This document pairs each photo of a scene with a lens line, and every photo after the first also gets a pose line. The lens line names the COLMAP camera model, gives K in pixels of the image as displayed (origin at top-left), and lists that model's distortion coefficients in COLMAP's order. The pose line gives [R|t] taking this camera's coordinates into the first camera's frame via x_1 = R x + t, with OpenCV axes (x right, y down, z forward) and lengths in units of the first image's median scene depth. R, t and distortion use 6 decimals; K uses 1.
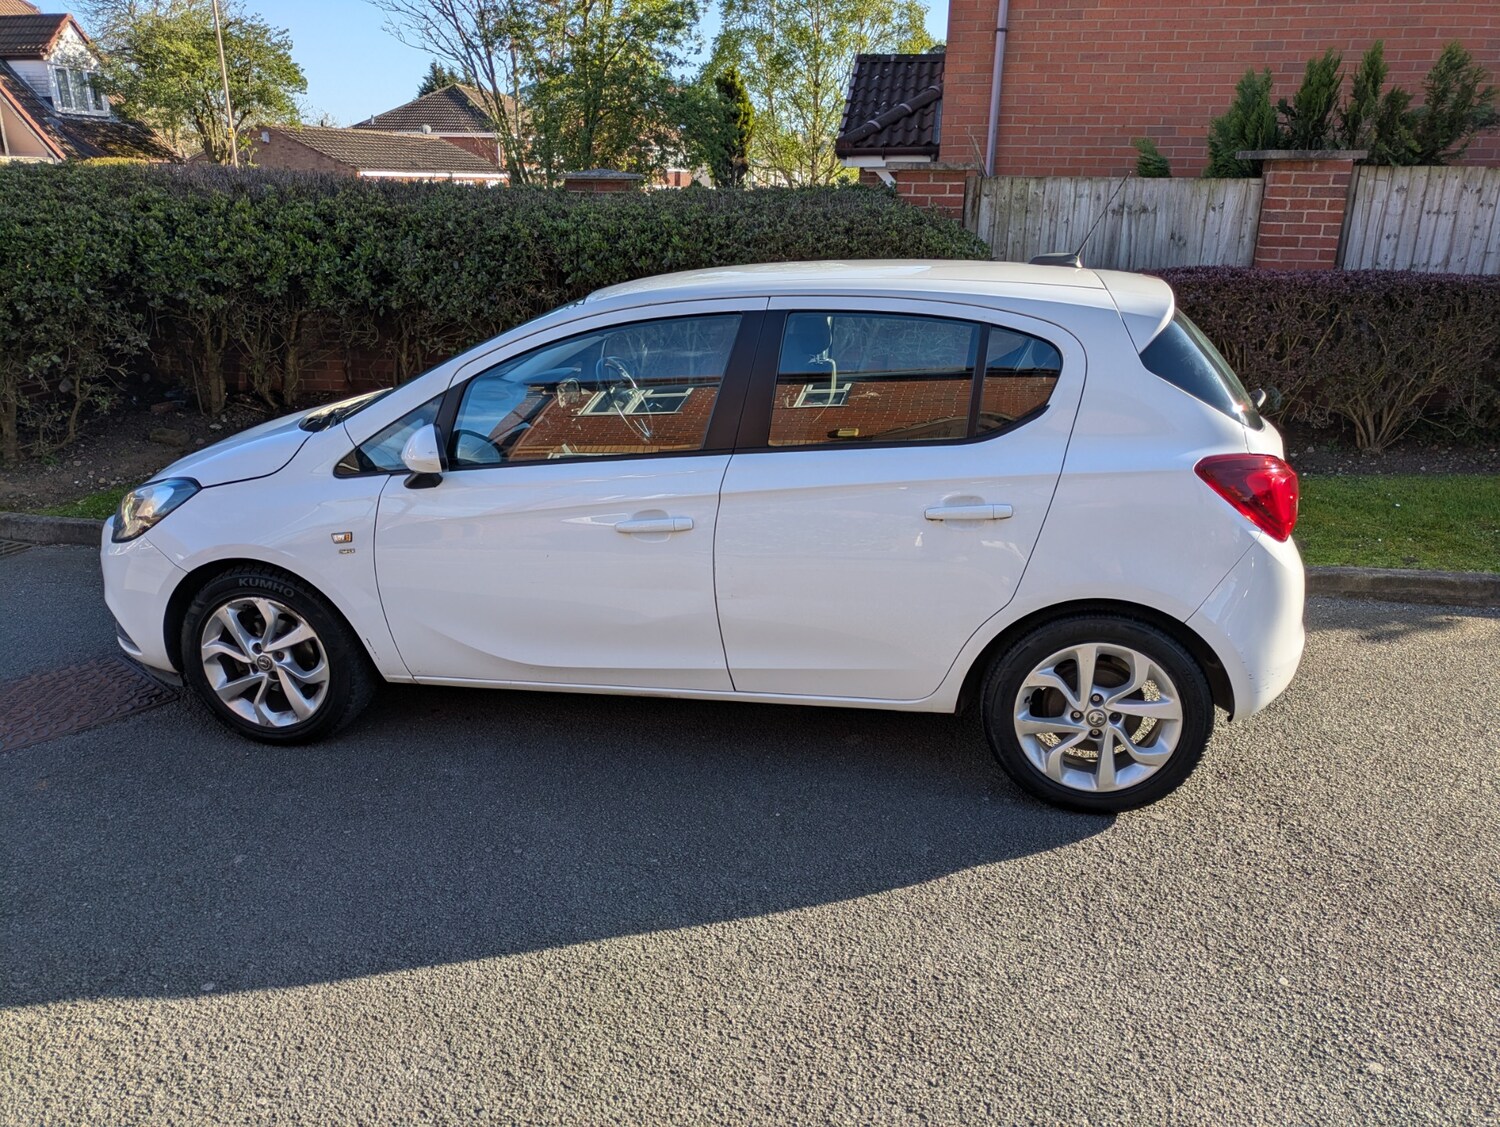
lens RADIAL K [[1113.4, 0, 752.1], [0, 1113.4, 567.6], [0, 0, 1]] dist [0.046176, -0.035833]
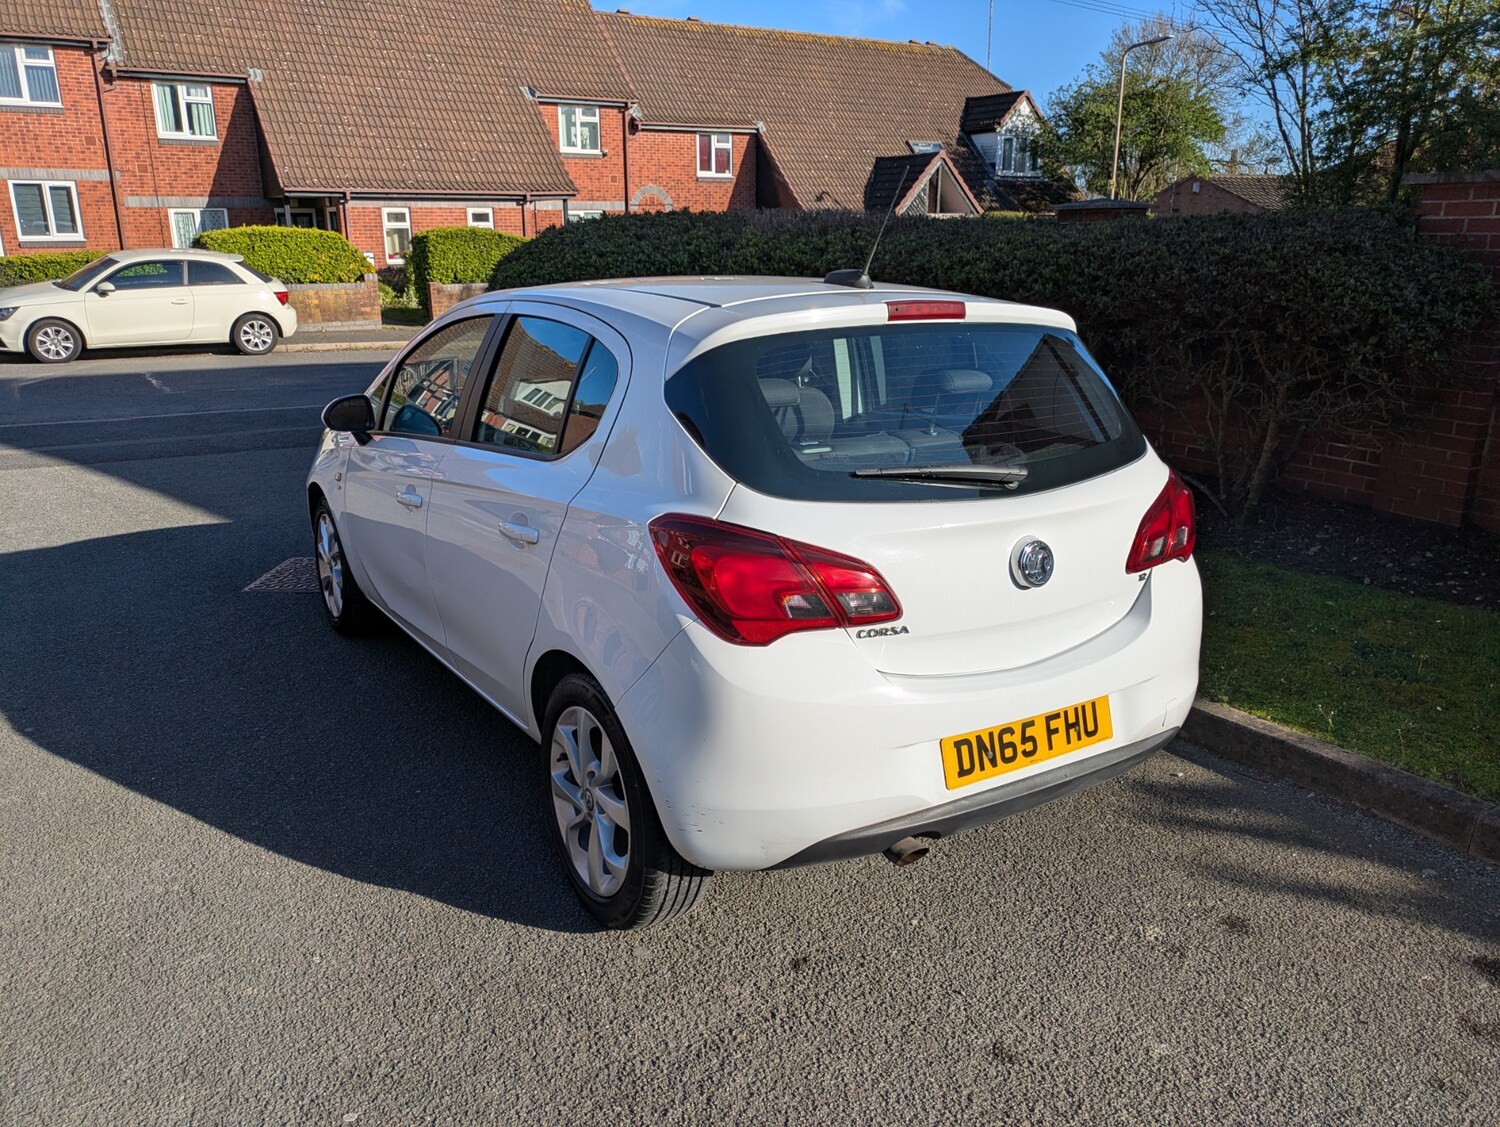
lens RADIAL K [[1113.4, 0, 725.4], [0, 1113.4, 549.9], [0, 0, 1]] dist [0.046176, -0.035833]
pose [[0.676953, 0.192092, -0.710517, 0.400865], [-0.232156, 0.971791, 0.041540, -0.046385], [0.698454, 0.136830, 0.702453, 0.194579]]
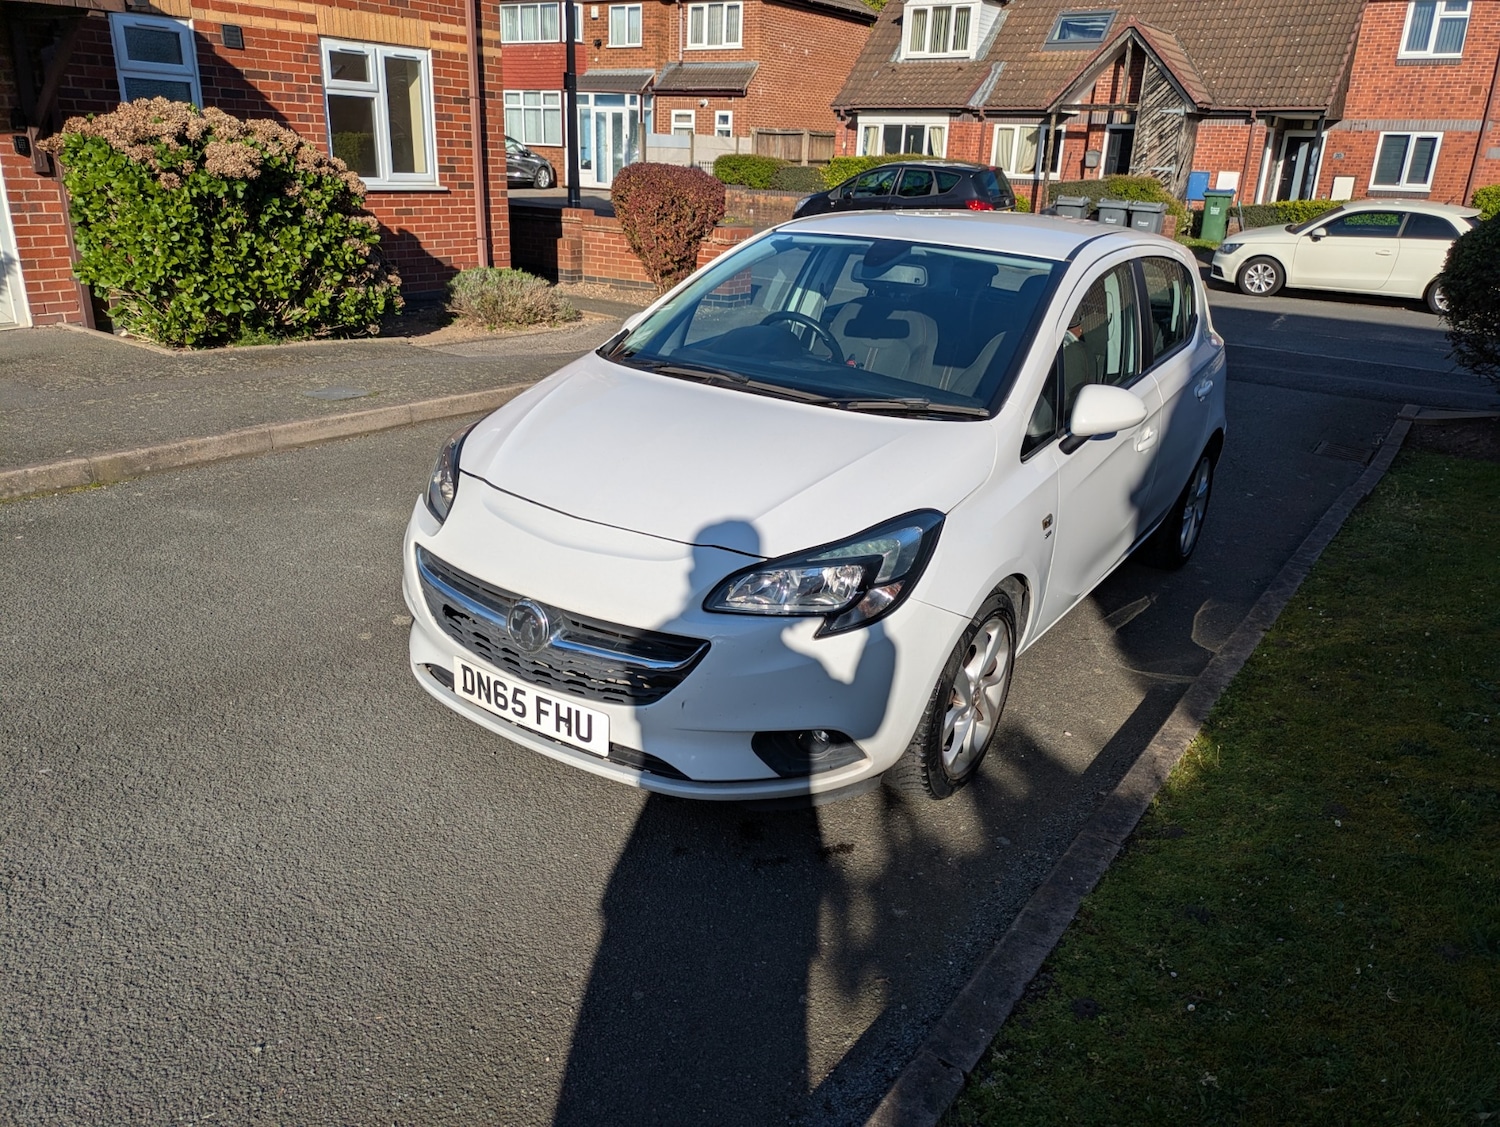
lens RADIAL K [[1113.4, 0, 734.9], [0, 1113.4, 562.6], [0, 0, 1]] dist [0.046176, -0.035833]
pose [[-0.398972, 0.292782, -0.868965, 0.664628], [-0.340216, 0.832750, 0.436785, -0.199049], [0.851513, 0.469901, -0.232634, 0.620814]]
